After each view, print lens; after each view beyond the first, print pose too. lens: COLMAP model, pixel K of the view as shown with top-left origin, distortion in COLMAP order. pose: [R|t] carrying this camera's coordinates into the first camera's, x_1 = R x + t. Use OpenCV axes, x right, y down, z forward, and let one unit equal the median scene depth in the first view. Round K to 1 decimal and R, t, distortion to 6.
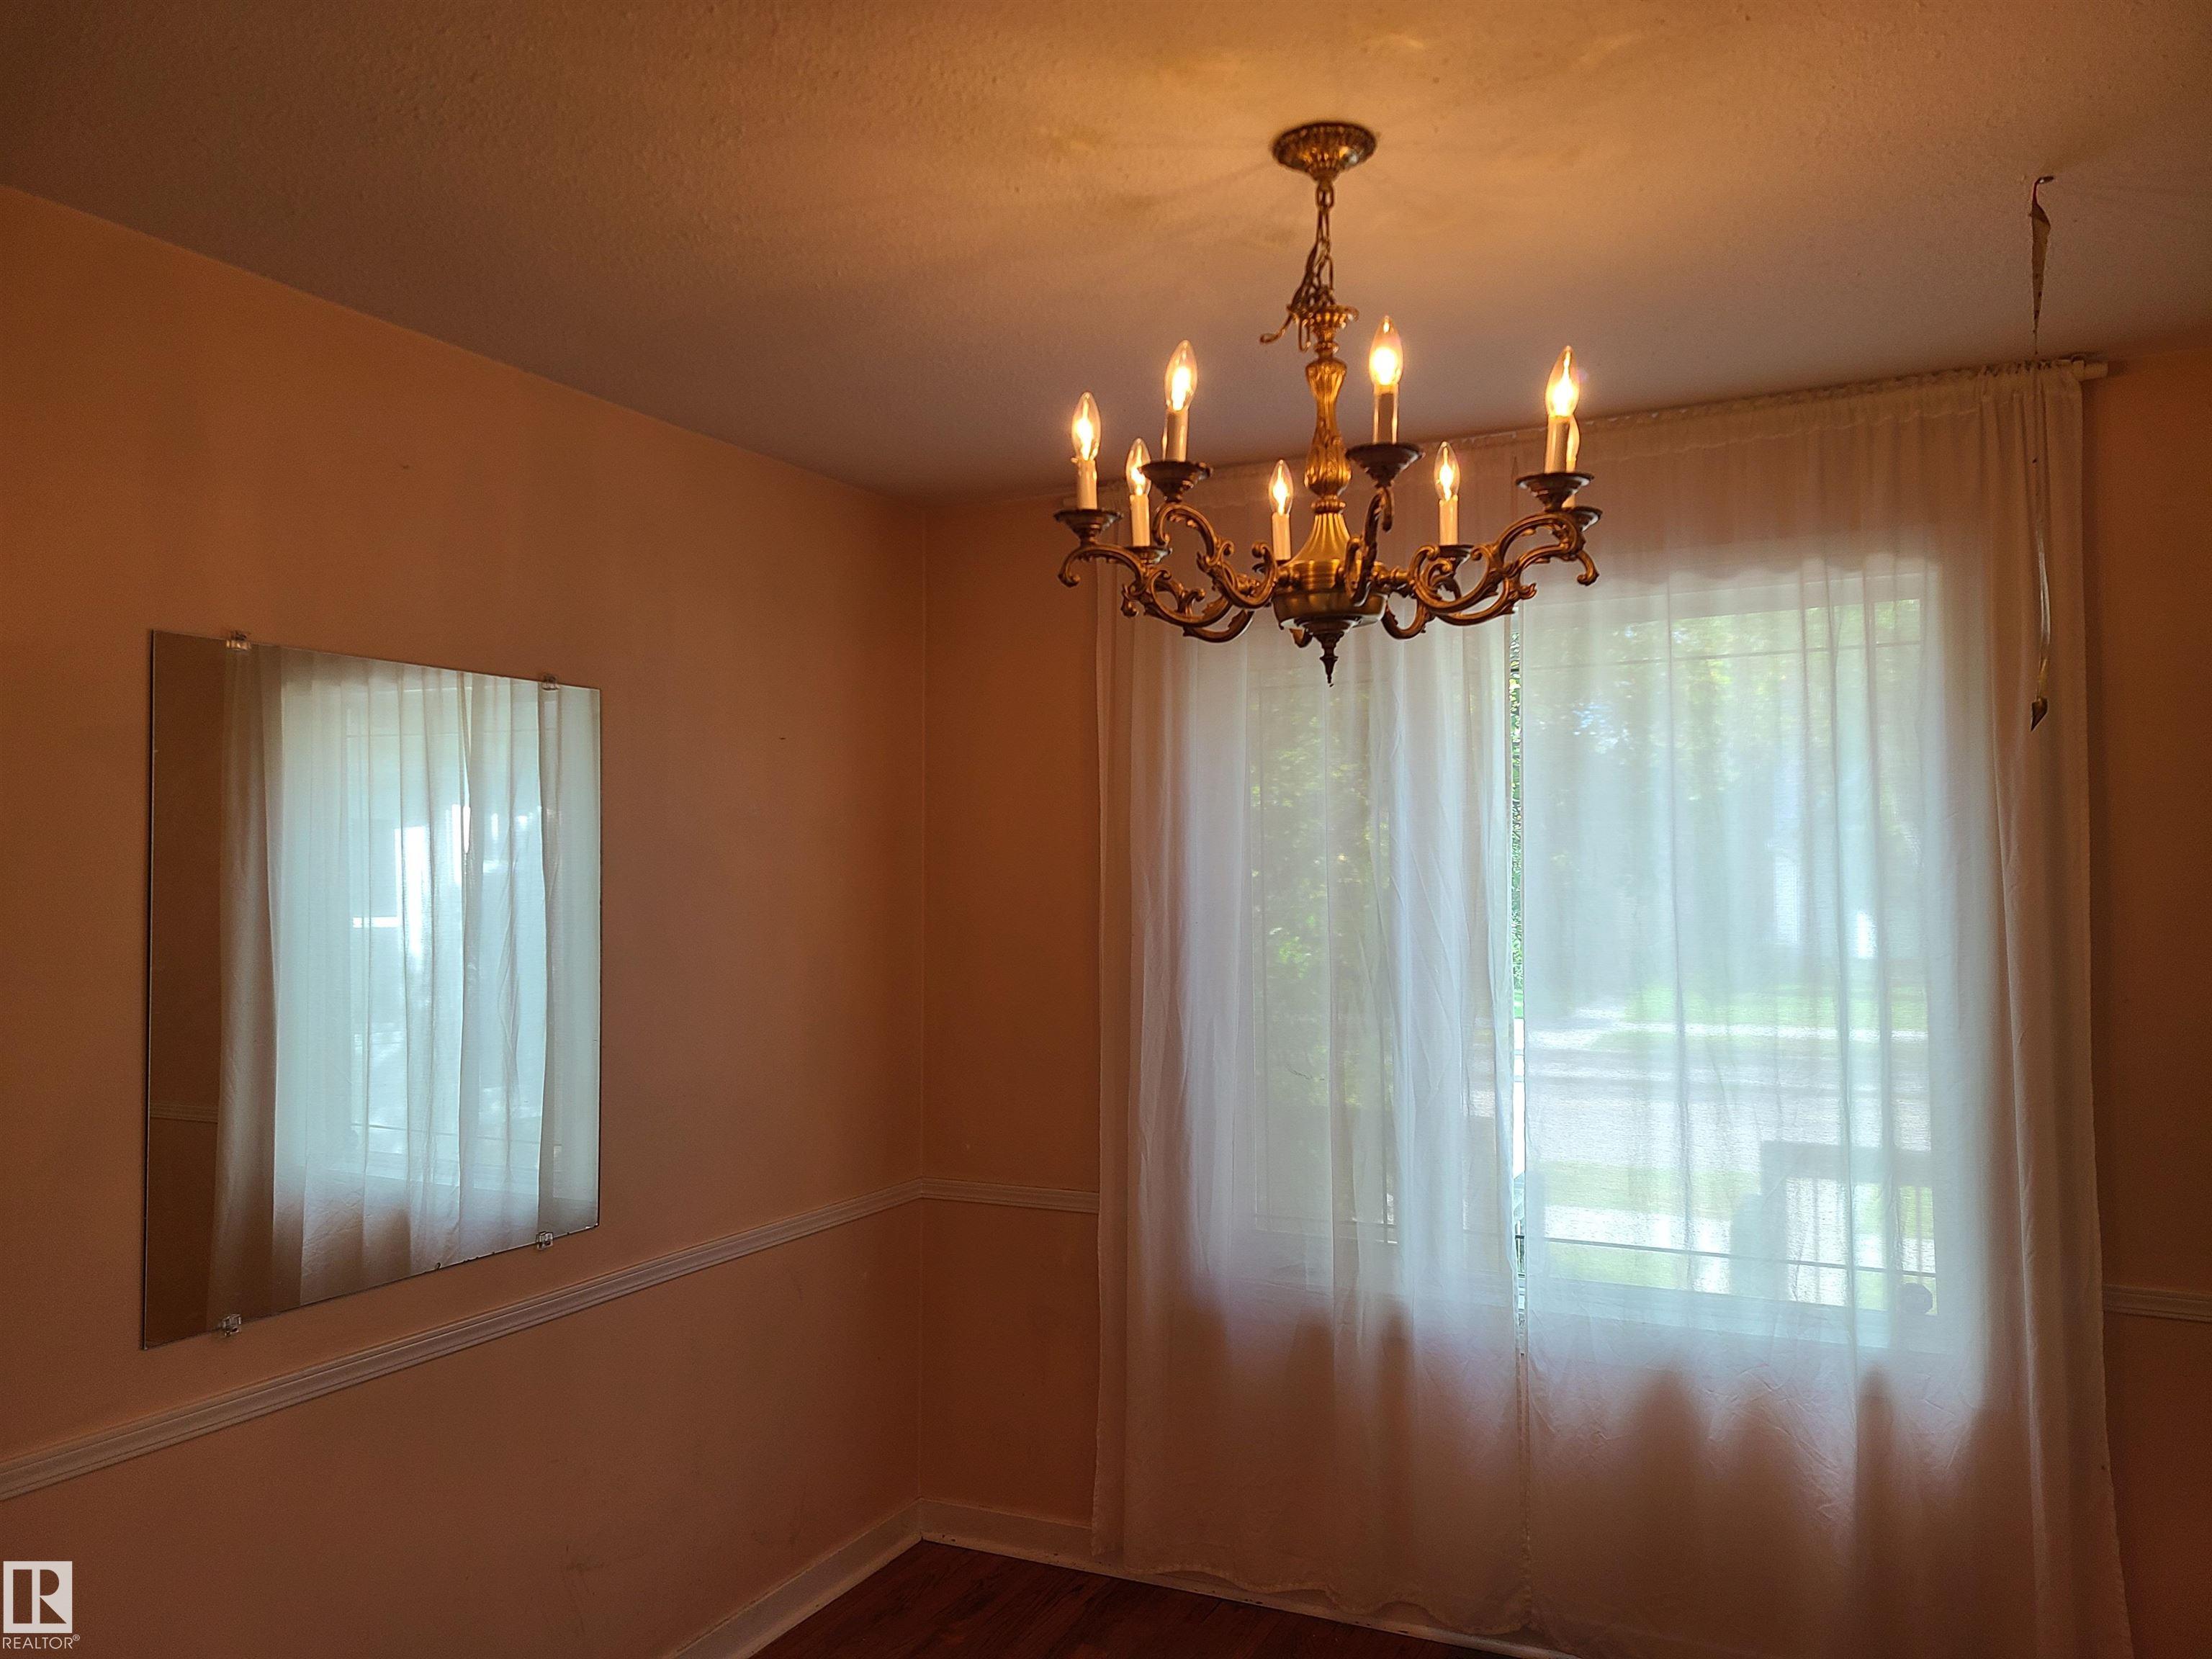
lens RADIAL K [[1648.6, 0, 1131.0], [0, 1648.6, 835.1], [0, 0, 1]] dist [0.068346, -0.059001]
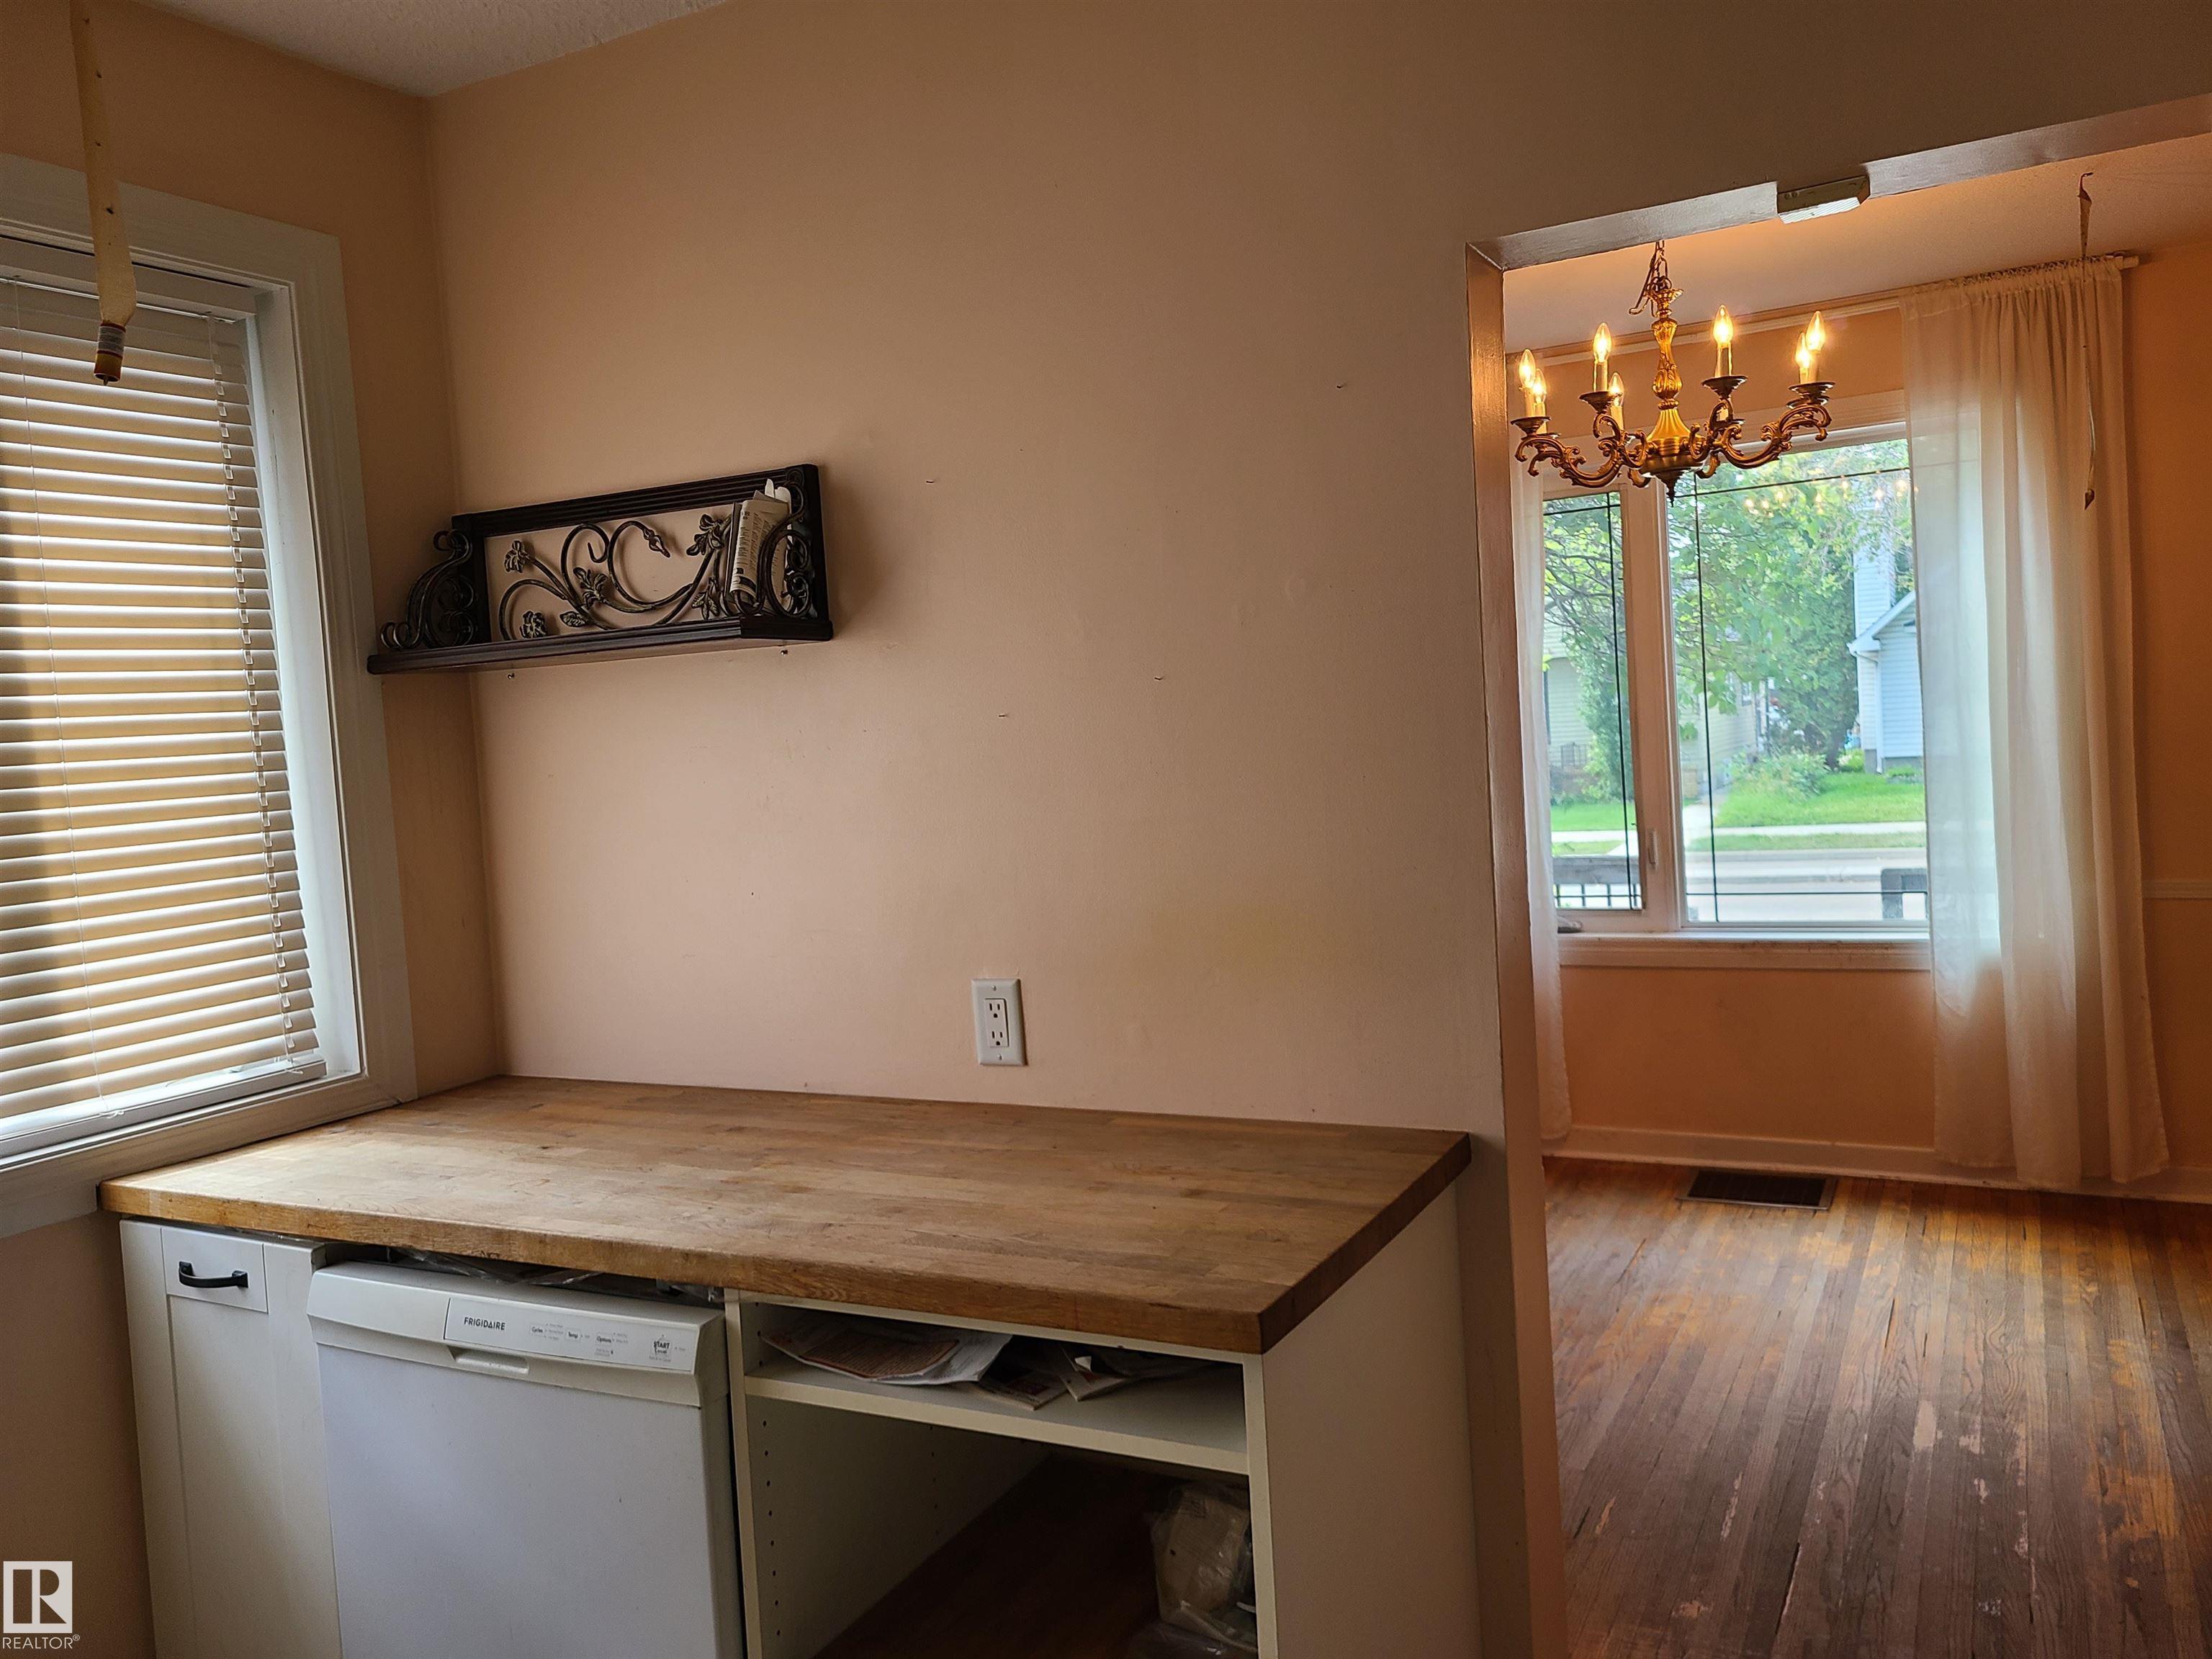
lens RADIAL K [[1648.6, 0, 1150.8], [0, 1648.6, 812.1], [0, 0, 1]] dist [0.068346, -0.059001]
pose [[0.997975, -0.053998, -0.033623, -0.388327], [0.056490, 0.995336, 0.078195, 0.060058], [0.029244, -0.079936, 0.996371, -0.793673]]
